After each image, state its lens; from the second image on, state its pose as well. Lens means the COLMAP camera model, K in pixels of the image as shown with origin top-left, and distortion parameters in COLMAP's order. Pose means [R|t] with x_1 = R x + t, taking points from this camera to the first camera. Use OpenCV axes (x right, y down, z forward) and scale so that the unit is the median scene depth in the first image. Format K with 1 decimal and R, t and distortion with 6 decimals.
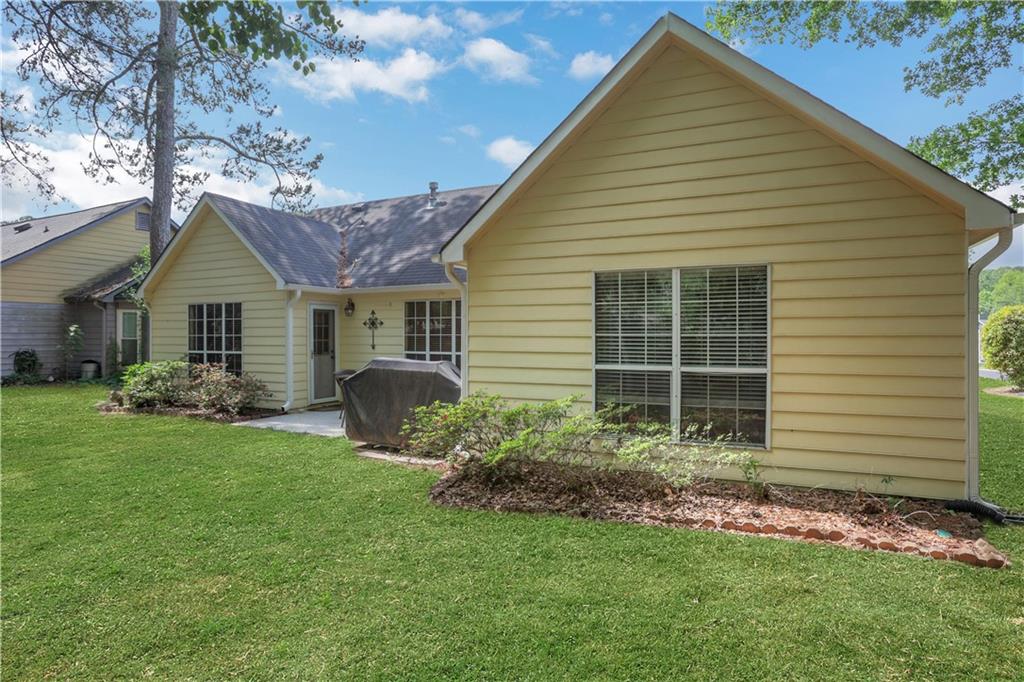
lens RADIAL K [[558.6, 0, 512.0], [0, 558.6, 341.0], [0, 0, 1]] dist [-0.041851, 0.000415]
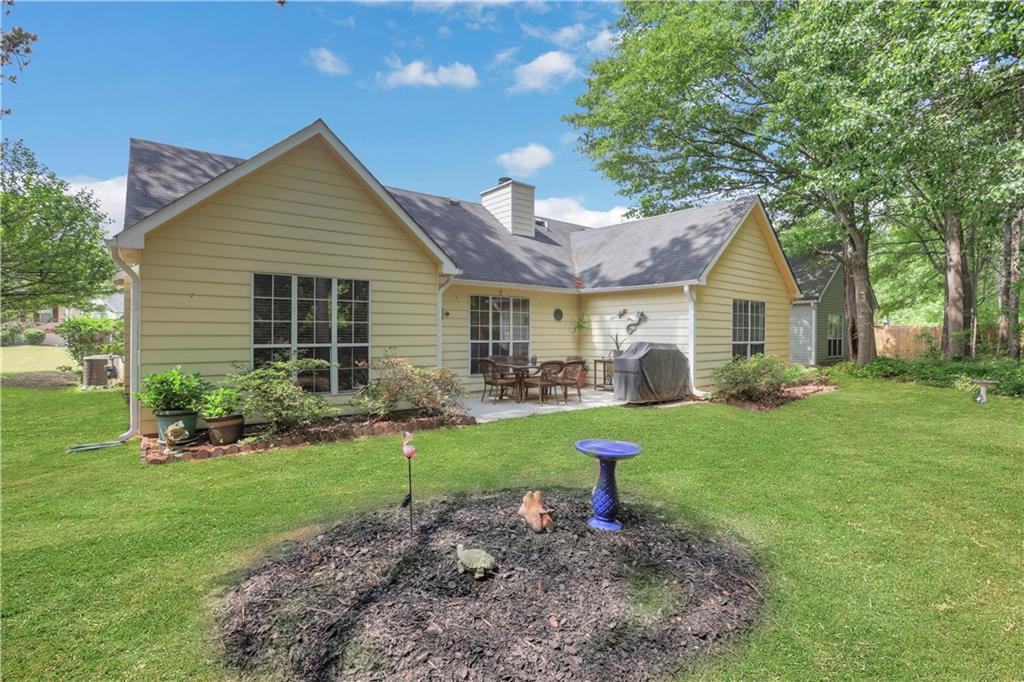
lens RADIAL K [[484.5, 0, 509.2], [0, 484.5, 336.9], [0, 0, 1]] dist [-0.074647, 0.031081]
pose [[0.446839, -0.005267, 0.894599, -1.504293], [0.002068, 0.999986, 0.004854, 0.010641], [-0.894612, -0.000319, 0.446844, 0.763771]]
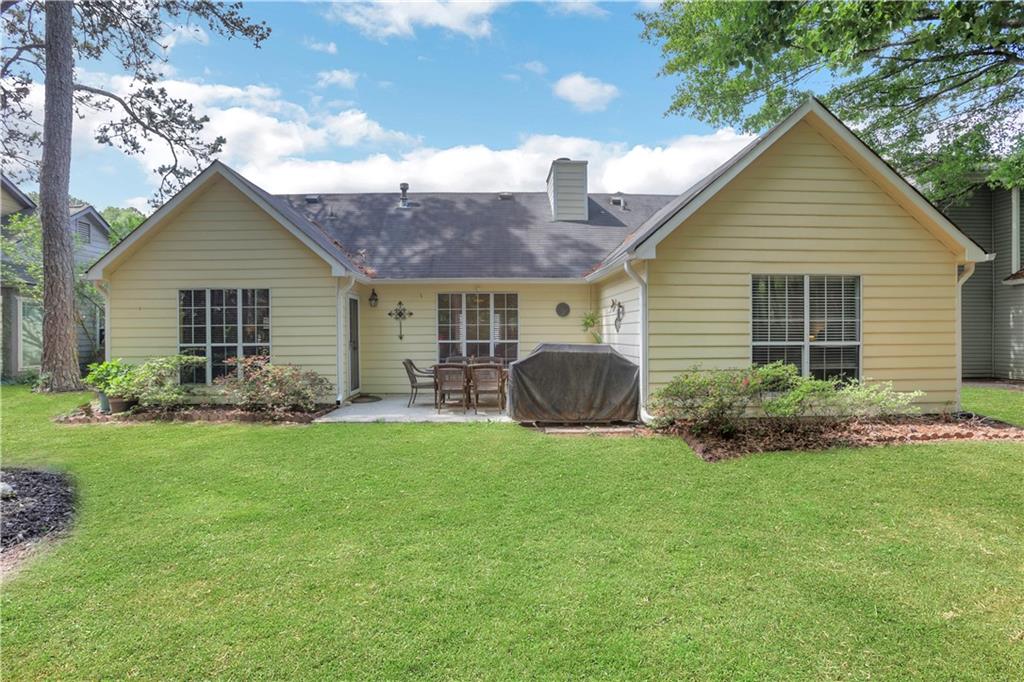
lens RADIAL K [[484.5, 0, 509.2], [0, 484.5, 336.9], [0, 0, 1]] dist [-0.074647, 0.031081]
pose [[0.892340, -0.009763, 0.451259, -0.727663], [0.010163, 0.999947, 0.001537, 0.017232], [-0.451250, 0.003214, 0.892392, 0.189410]]
